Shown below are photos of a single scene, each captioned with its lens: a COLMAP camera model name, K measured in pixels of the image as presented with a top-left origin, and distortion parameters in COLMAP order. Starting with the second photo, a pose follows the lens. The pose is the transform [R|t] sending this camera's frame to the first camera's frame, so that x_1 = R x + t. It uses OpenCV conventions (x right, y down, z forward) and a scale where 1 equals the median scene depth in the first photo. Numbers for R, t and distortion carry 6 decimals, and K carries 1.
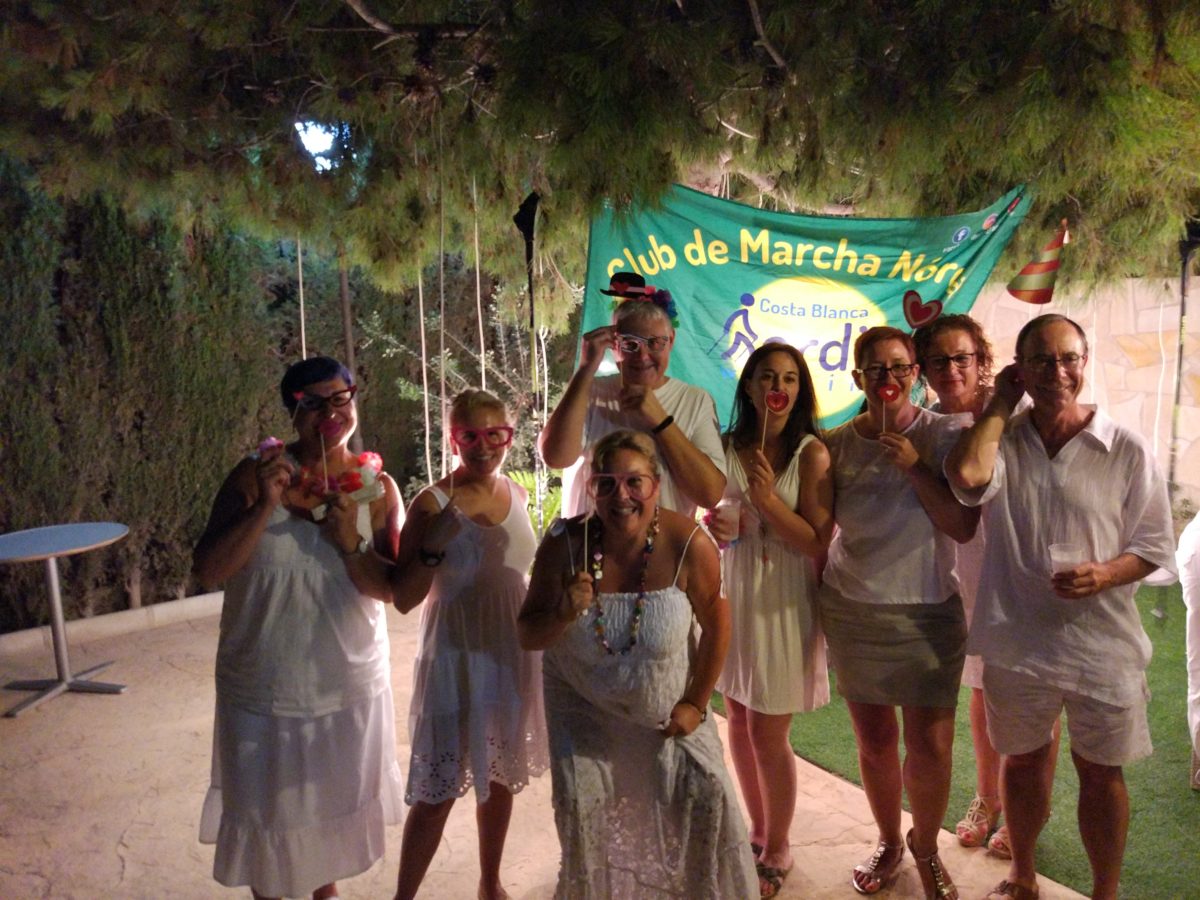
lens RADIAL K [[1045.1, 0, 651.7], [0, 1045.1, 466.9], [0, 0, 1]] dist [0.094699, -0.170396]
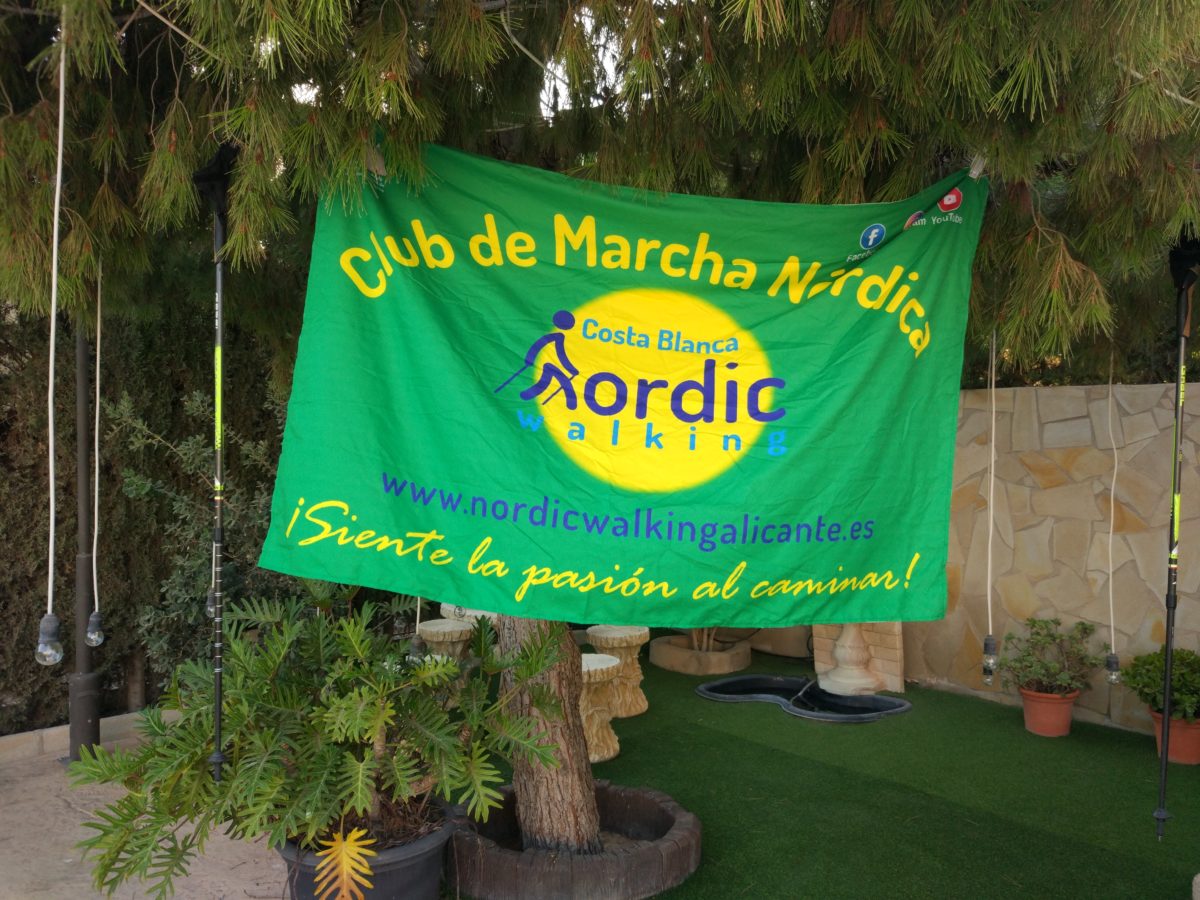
lens RADIAL K [[1149.8, 0, 668.9], [0, 1149.8, 445.3], [0, 0, 1]] dist [0.203180, -0.401698]
pose [[0.989943, 0.026140, 0.139032, 0.032365], [-0.006328, 0.989978, -0.141078, 0.013486], [-0.141326, 0.138780, 0.980187, 0.156568]]
